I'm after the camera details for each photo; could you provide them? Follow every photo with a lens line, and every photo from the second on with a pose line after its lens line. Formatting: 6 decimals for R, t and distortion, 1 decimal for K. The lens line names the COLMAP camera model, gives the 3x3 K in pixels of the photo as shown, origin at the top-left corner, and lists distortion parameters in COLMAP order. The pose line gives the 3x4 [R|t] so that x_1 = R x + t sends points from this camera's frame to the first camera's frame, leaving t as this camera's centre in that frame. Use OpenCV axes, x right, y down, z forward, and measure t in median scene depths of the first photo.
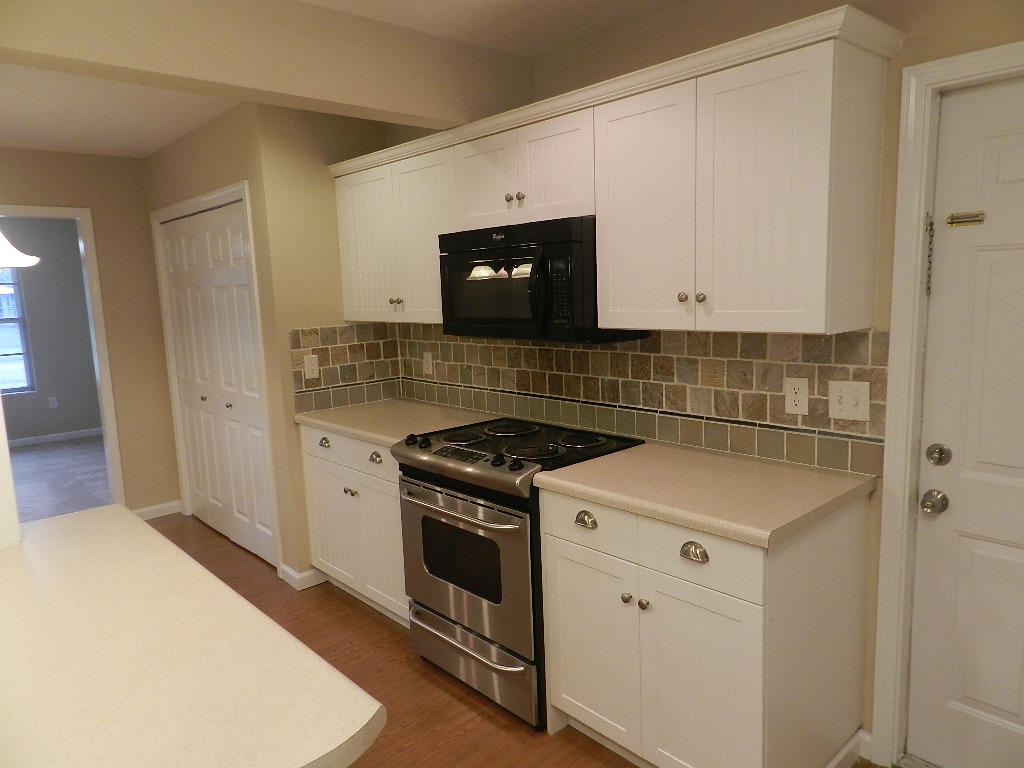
lens RADIAL K [[705.7, 0, 516.5], [0, 705.7, 388.9], [0, 0, 1]] dist [0.039628, -0.020939]
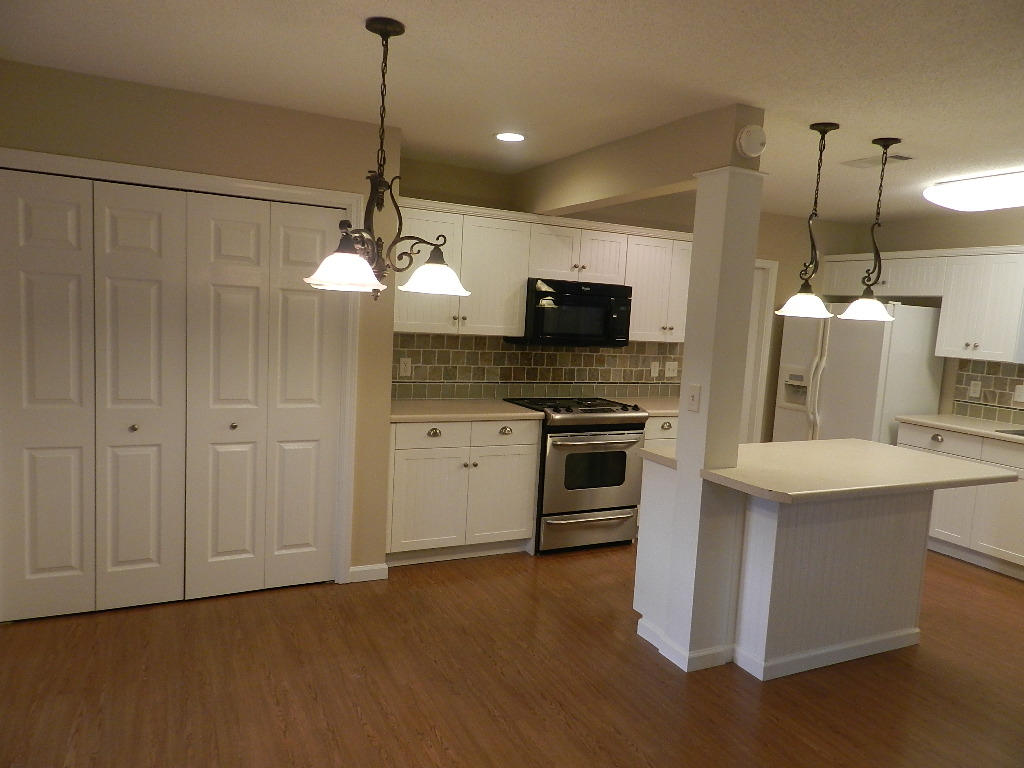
lens RADIAL K [[705.7, 0, 516.5], [0, 705.7, 388.9], [0, 0, 1]] dist [0.039628, -0.020939]
pose [[0.270864, -0.054674, 0.961064, -1.766426], [0.077122, 0.996409, 0.034949, -0.037113], [-0.959523, 0.064653, 0.274108, 0.678374]]
